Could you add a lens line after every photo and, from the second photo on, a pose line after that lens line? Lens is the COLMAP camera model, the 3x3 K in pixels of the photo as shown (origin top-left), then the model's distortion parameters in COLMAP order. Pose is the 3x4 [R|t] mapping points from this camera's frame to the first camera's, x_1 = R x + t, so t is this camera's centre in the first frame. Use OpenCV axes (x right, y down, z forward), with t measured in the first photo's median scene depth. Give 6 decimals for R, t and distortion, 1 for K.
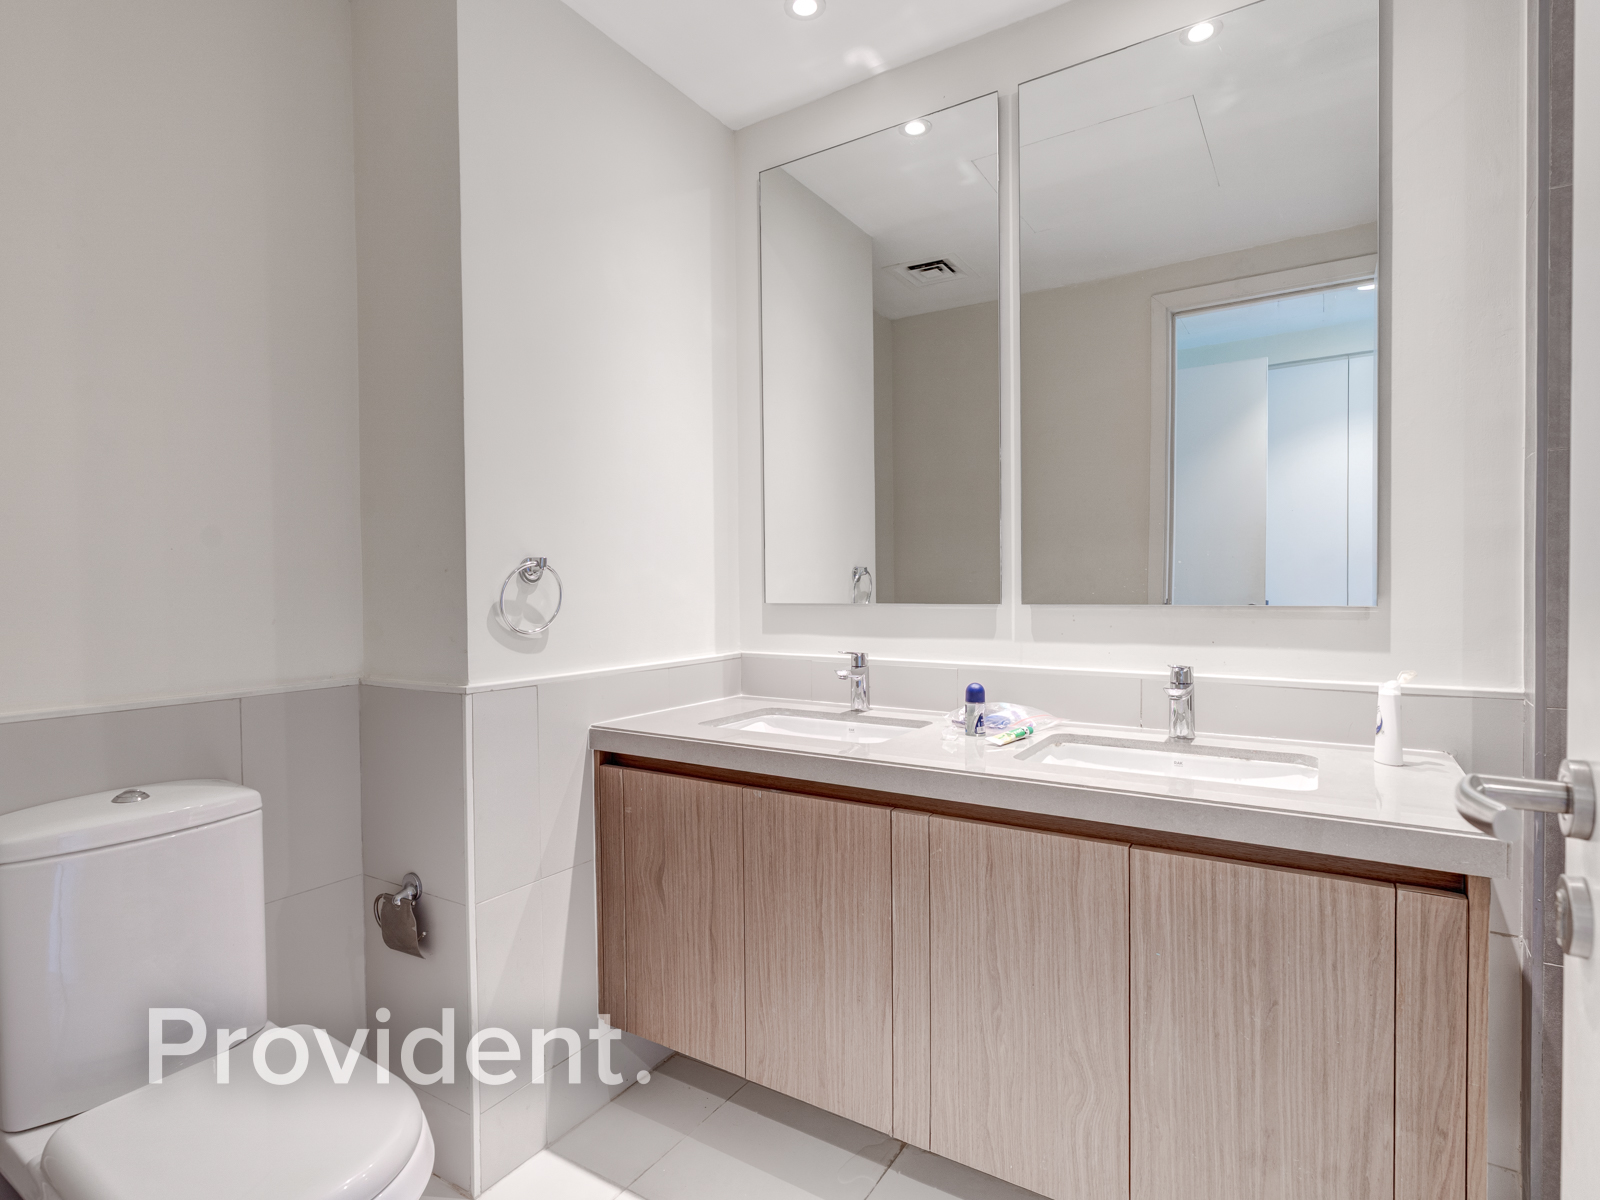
lens RADIAL K [[831.7, 0, 800.0], [0, 831.7, 600.0], [0, 0, 1]] dist [-0.004872, -0.001479]
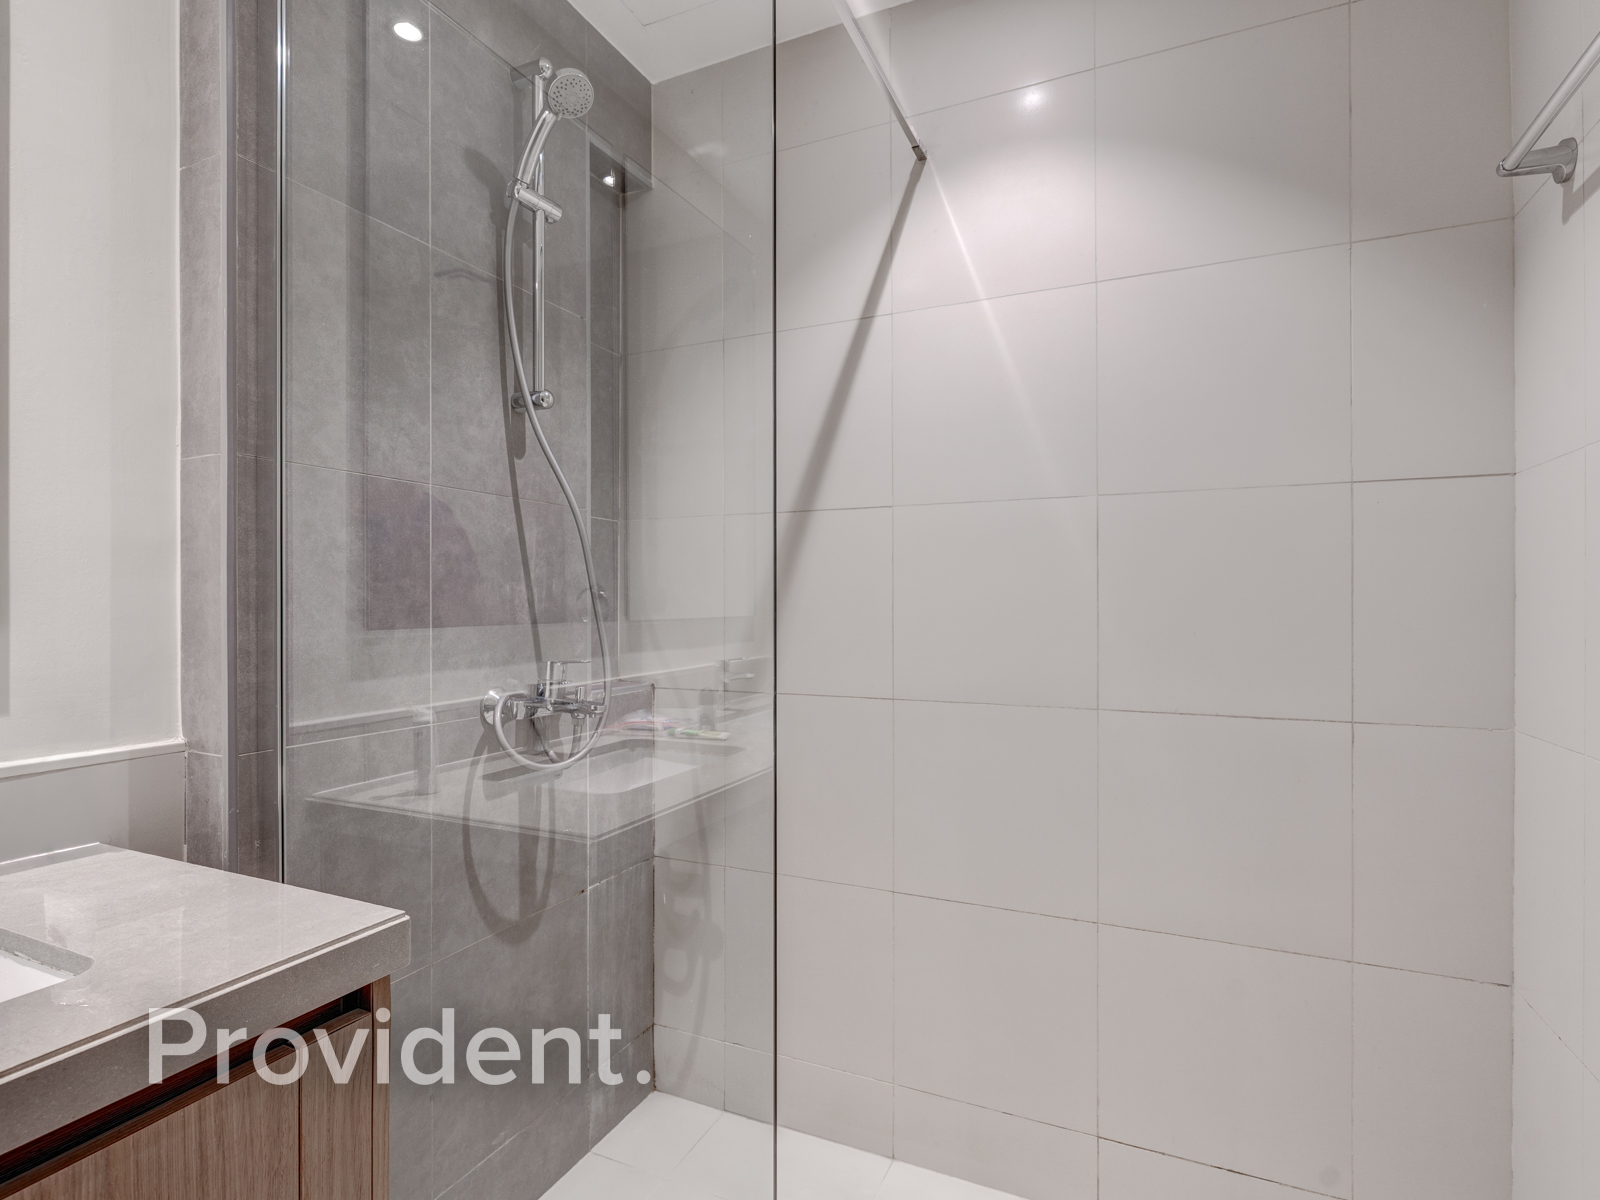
lens RADIAL K [[831.7, 0, 800.0], [0, 831.7, 600.0], [0, 0, 1]] dist [-0.004872, -0.001479]
pose [[-0.137828, 0.005056, 0.990443, -0.028420], [0.010138, 0.999942, -0.003694, -0.021280], [-0.990404, 0.009532, -0.137871, 0.544289]]
